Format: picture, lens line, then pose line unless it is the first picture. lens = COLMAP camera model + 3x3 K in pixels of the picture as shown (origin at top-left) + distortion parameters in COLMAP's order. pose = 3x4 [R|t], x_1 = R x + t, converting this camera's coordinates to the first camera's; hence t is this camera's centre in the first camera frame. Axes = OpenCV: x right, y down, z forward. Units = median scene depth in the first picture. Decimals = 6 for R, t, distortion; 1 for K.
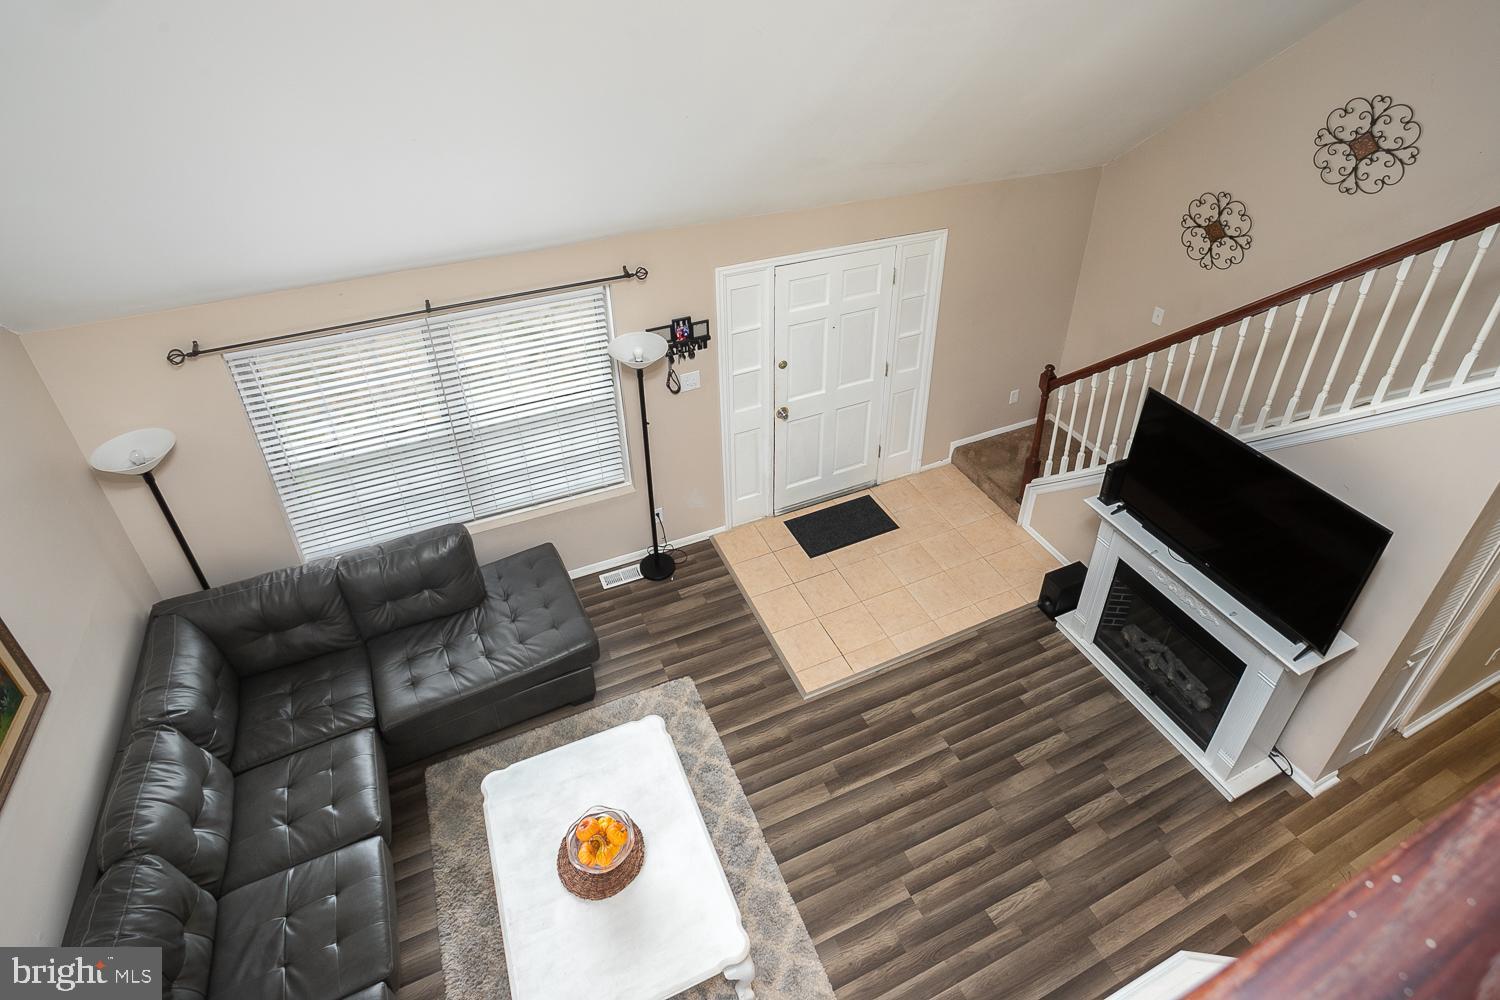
lens RADIAL K [[763.4, 0, 755.7], [0, 763.4, 382.6], [0, 0, 1]] dist [-0.029684, 0.000901]
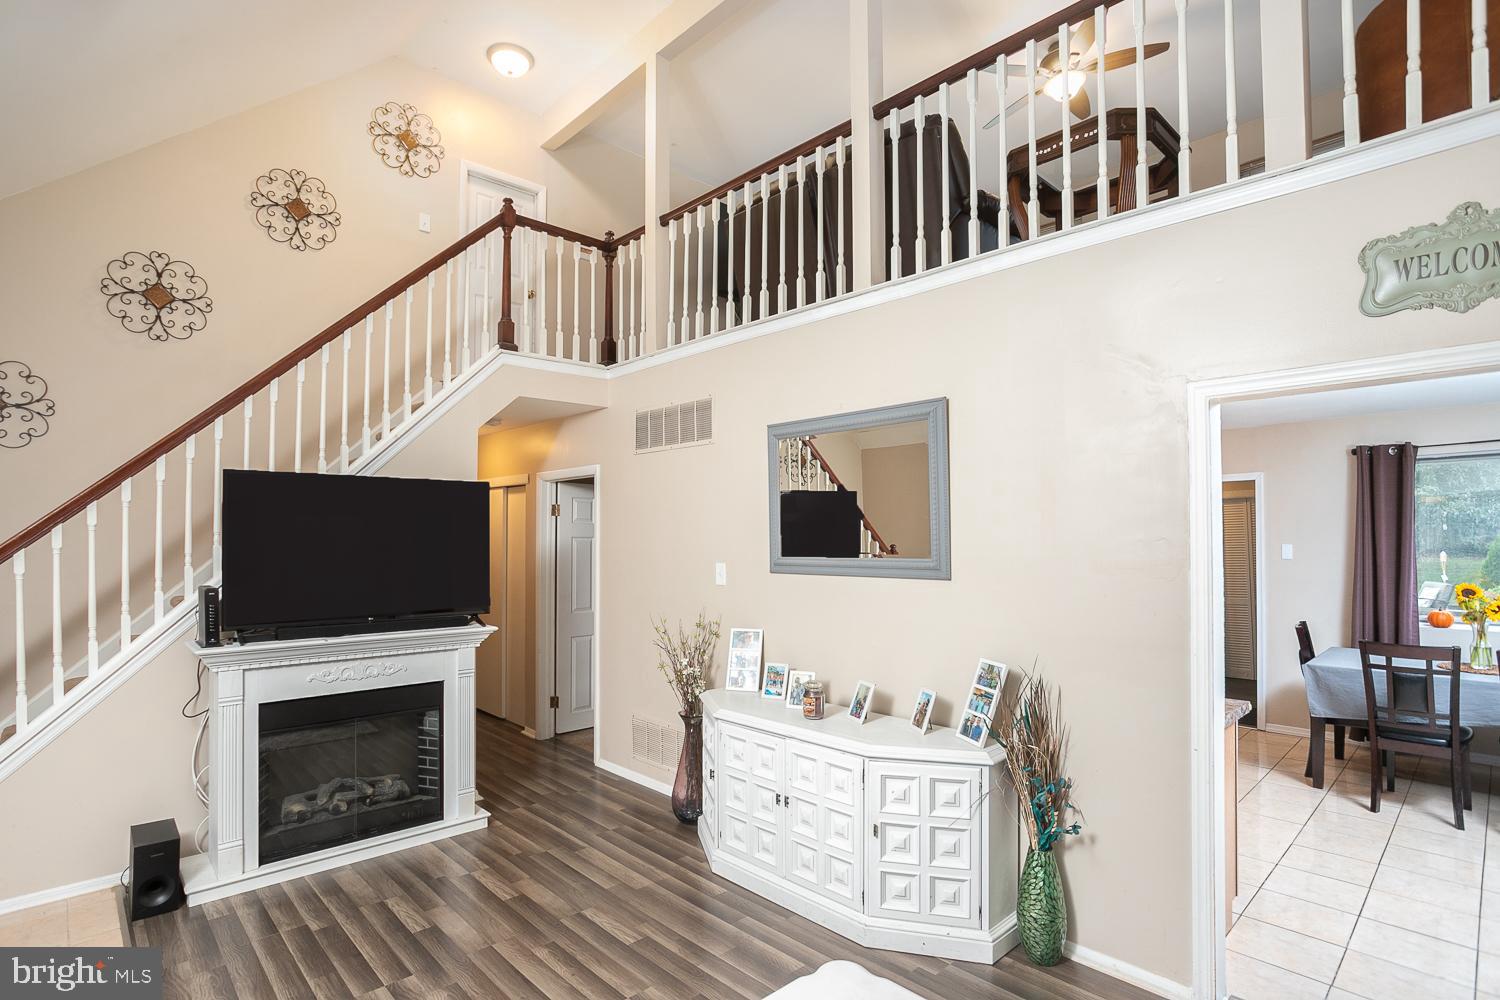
lens RADIAL K [[734.1, 0, 741.0], [0, 734.1, 534.0], [0, 0, 1]] dist [-0.068712, 0.029882]
pose [[-0.333151, 0.022384, 0.942608, -0.369504], [0.483332, 0.862430, 0.150347, 0.200856], [-0.809568, 0.505681, -0.298139, 0.699263]]
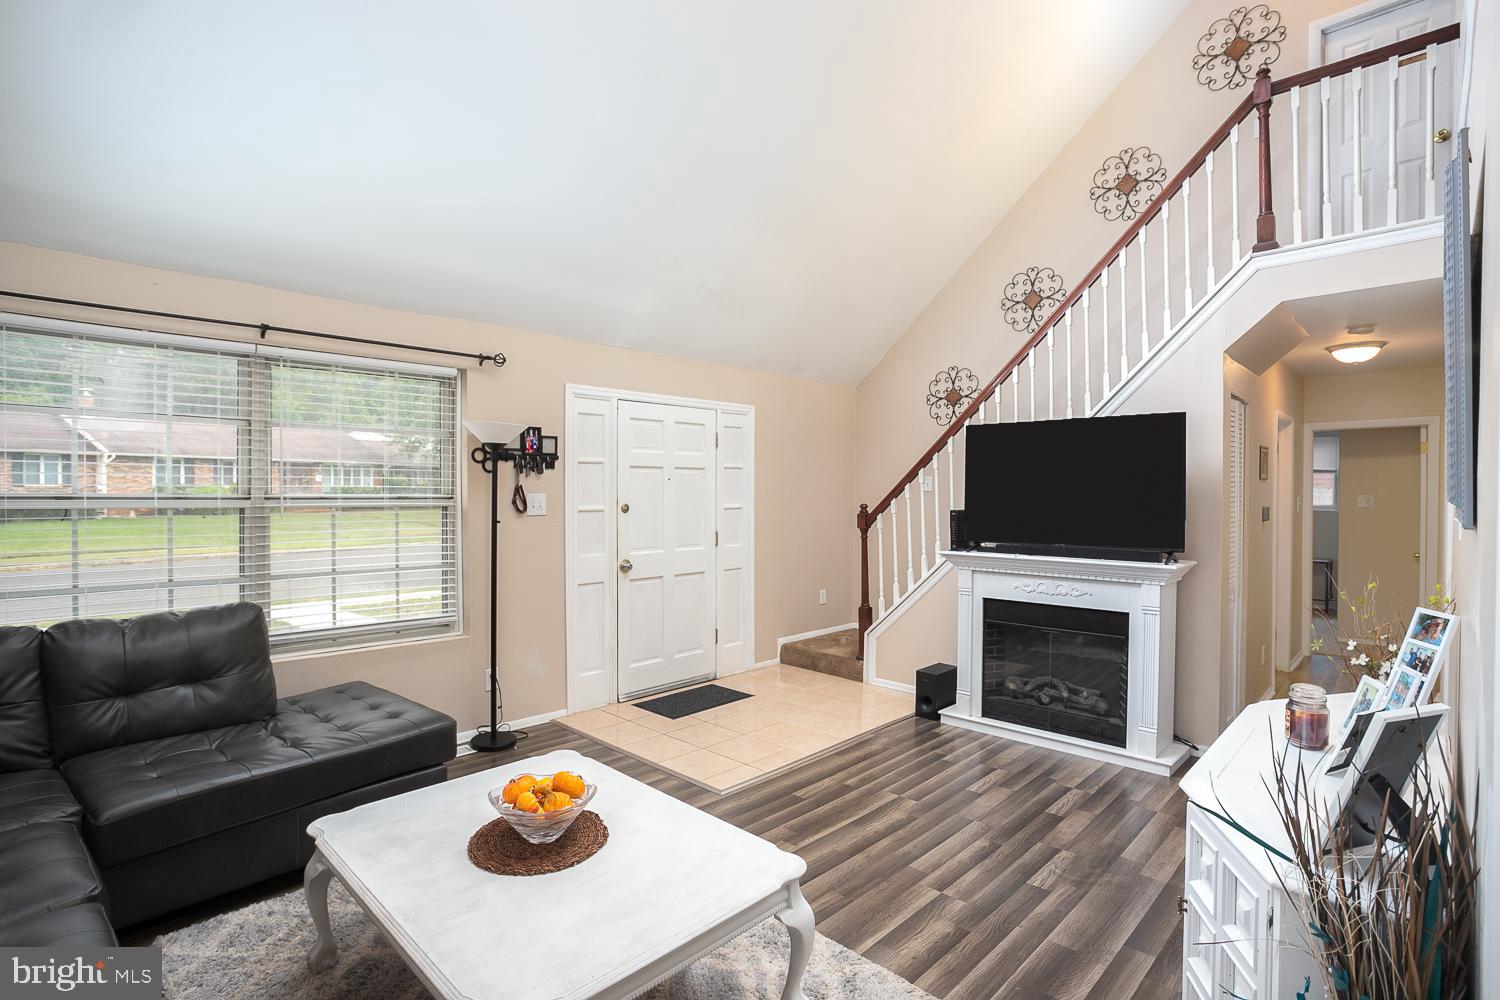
lens RADIAL K [[722.1, 0, 750.0], [0, 722.1, 500.0], [0, 0, 1]] dist [-0.053860, 0.026416]
pose [[0.925825, 0.009262, 0.377840, -0.195153], [0.179974, 0.868280, -0.462276, 0.496955], [-0.332352, 0.495988, 0.802208, 0.225797]]
